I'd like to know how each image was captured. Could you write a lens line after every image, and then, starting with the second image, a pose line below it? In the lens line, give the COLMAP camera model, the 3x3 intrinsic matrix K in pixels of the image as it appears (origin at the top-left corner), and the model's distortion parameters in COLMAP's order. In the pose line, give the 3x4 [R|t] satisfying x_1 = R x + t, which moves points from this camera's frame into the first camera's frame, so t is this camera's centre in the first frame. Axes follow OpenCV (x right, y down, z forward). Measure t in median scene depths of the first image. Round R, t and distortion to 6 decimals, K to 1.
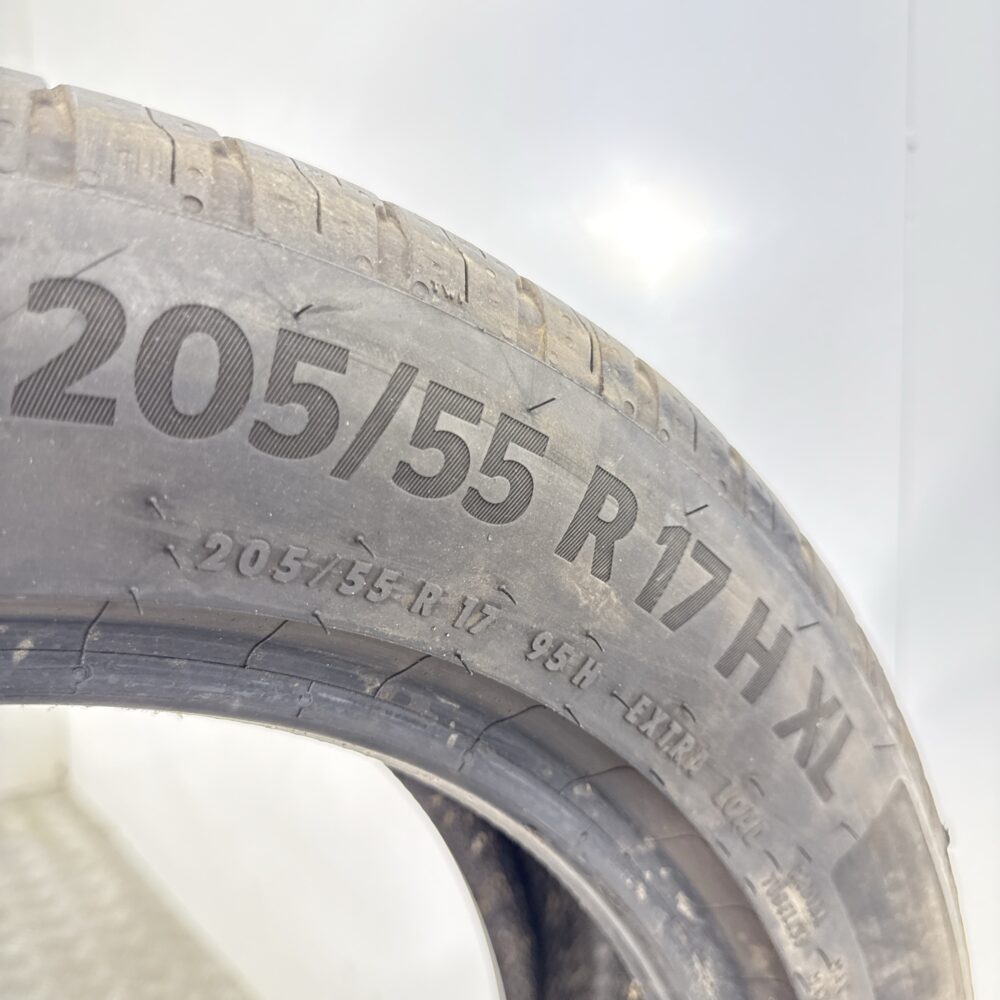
lens RADIAL K [[972.0, 0, 500.0], [0, 972.0, 500.0], [0, 0, 1]] dist [0.099808, -0.255279]
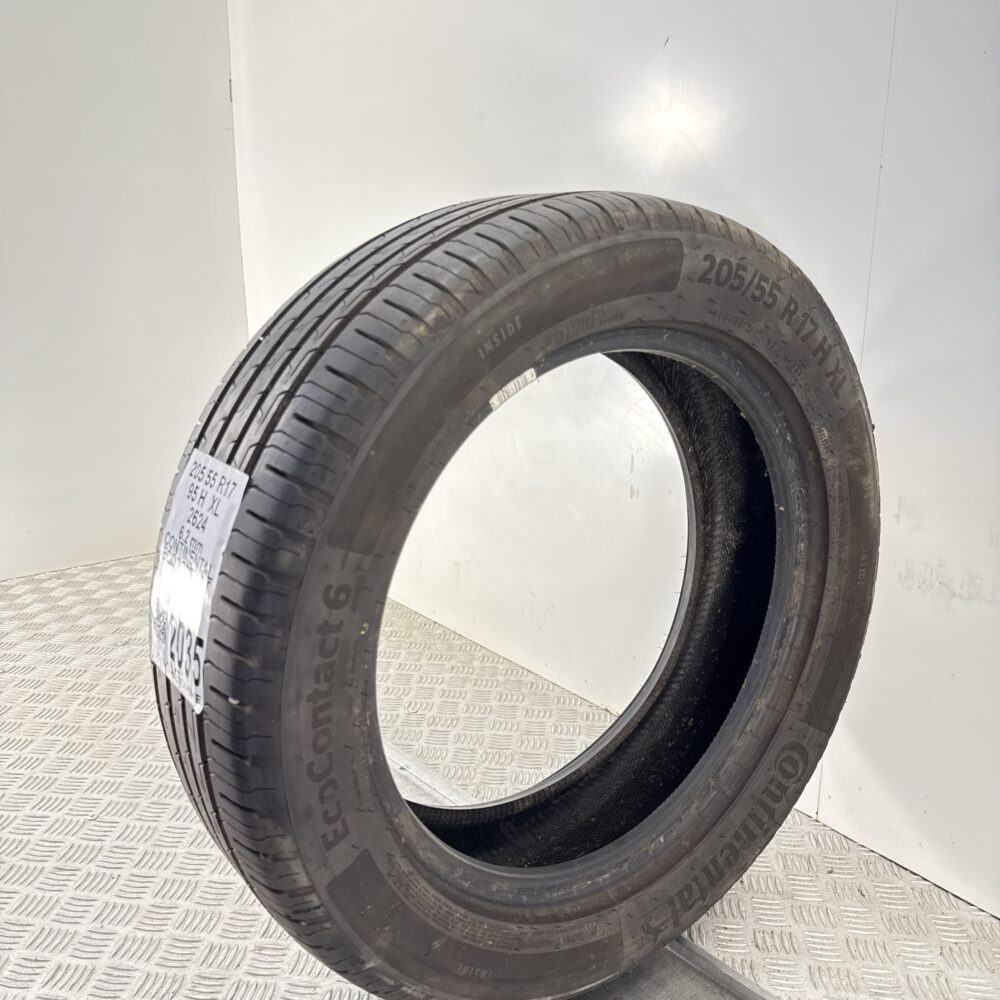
lens RADIAL K [[972.0, 0, 500.0], [0, 972.0, 500.0], [0, 0, 1]] dist [0.099808, -0.255279]
pose [[0.999137, 0.012814, 0.039523, -1.152514], [-0.018922, 0.987211, 0.158294, 0.166483], [-0.036989, -0.158905, 0.986601, -2.821781]]
